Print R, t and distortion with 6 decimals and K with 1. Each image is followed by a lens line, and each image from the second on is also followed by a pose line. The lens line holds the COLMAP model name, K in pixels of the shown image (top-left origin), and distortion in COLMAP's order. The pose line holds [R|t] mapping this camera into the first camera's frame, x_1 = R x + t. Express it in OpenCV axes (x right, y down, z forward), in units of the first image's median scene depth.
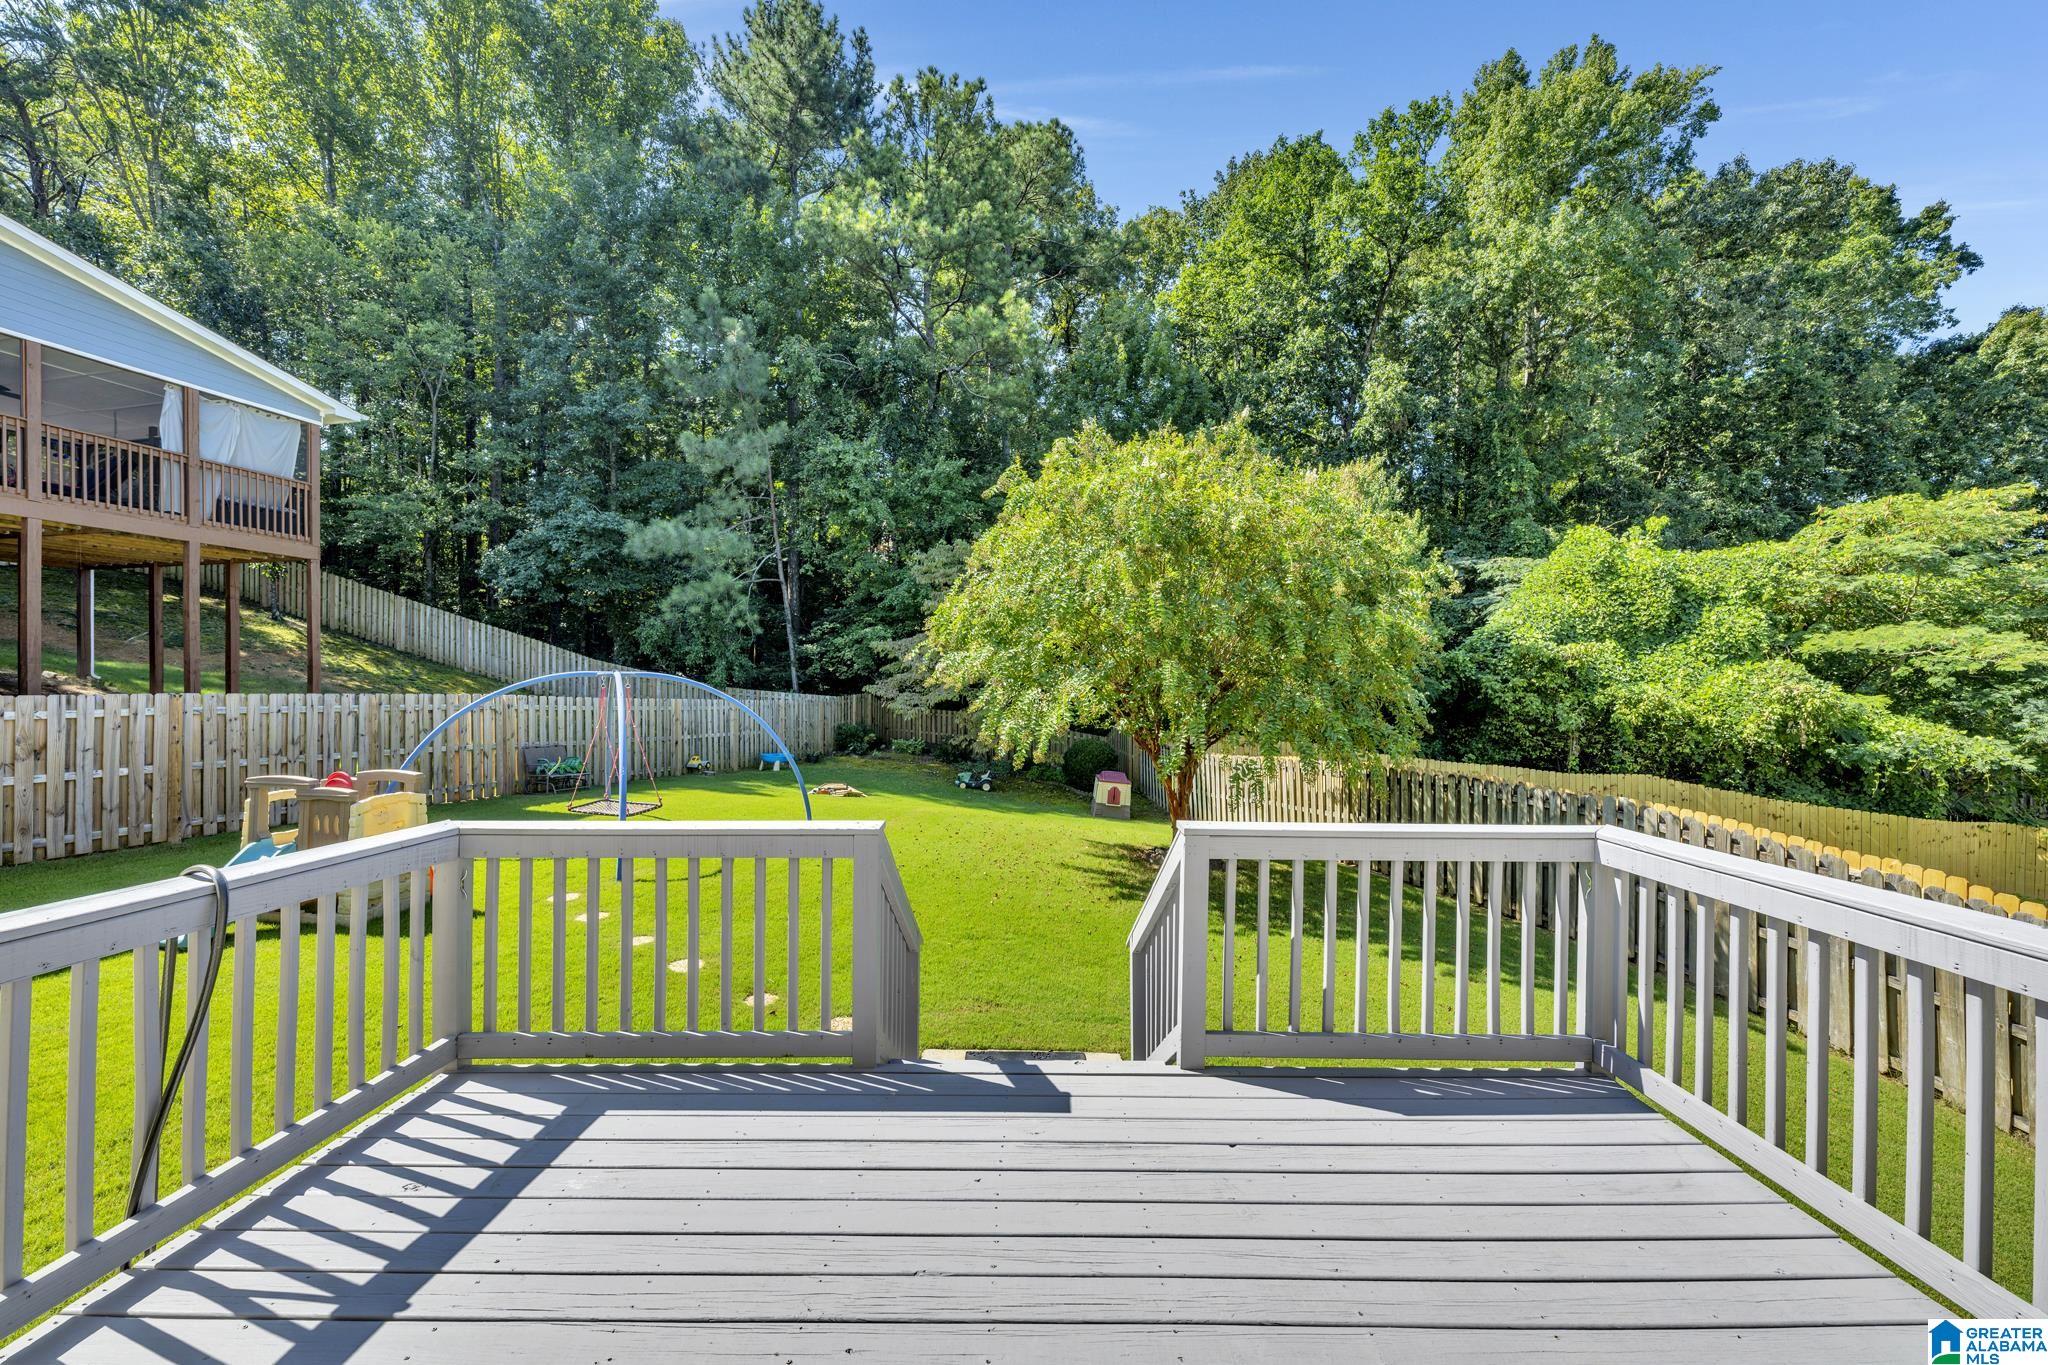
lens RADIAL K [[805.7, 0, 1023.0], [0, 805.7, 689.8], [0, 0, 1]] dist [0.000277, -0.000087]
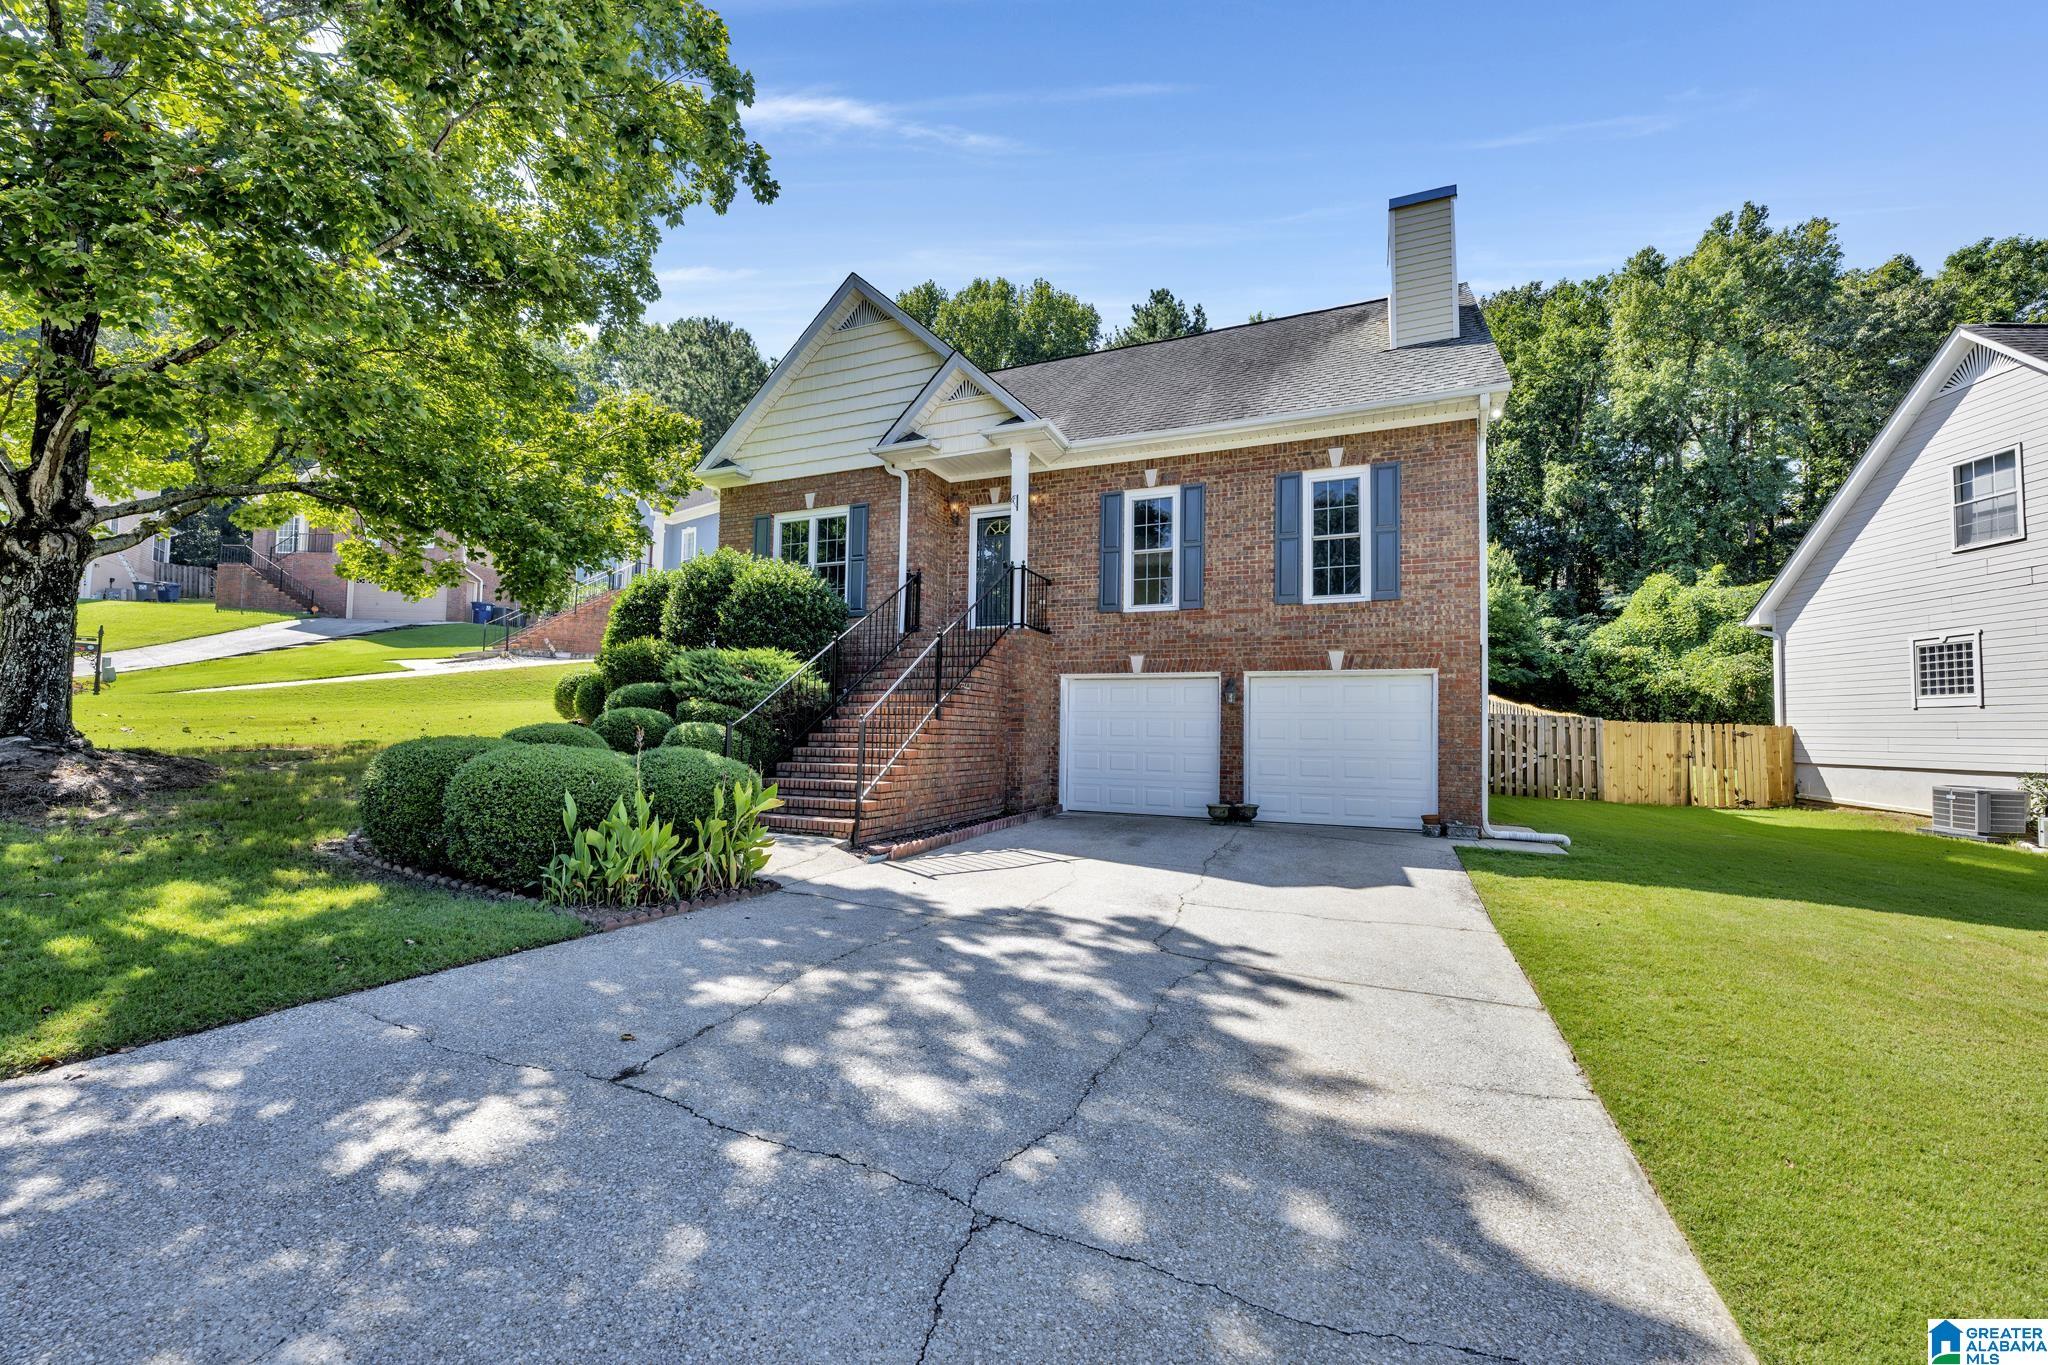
lens RADIAL K [[805.7, 0, 1023.0], [0, 805.7, 689.8], [0, 0, 1]] dist [0.000277, -0.000087]
pose [[0.917124, -0.006776, -0.398545, 0.198300], [-0.015655, 0.998472, -0.053000, 0.133330], [0.398295, 0.054847, 0.915616, -0.994317]]
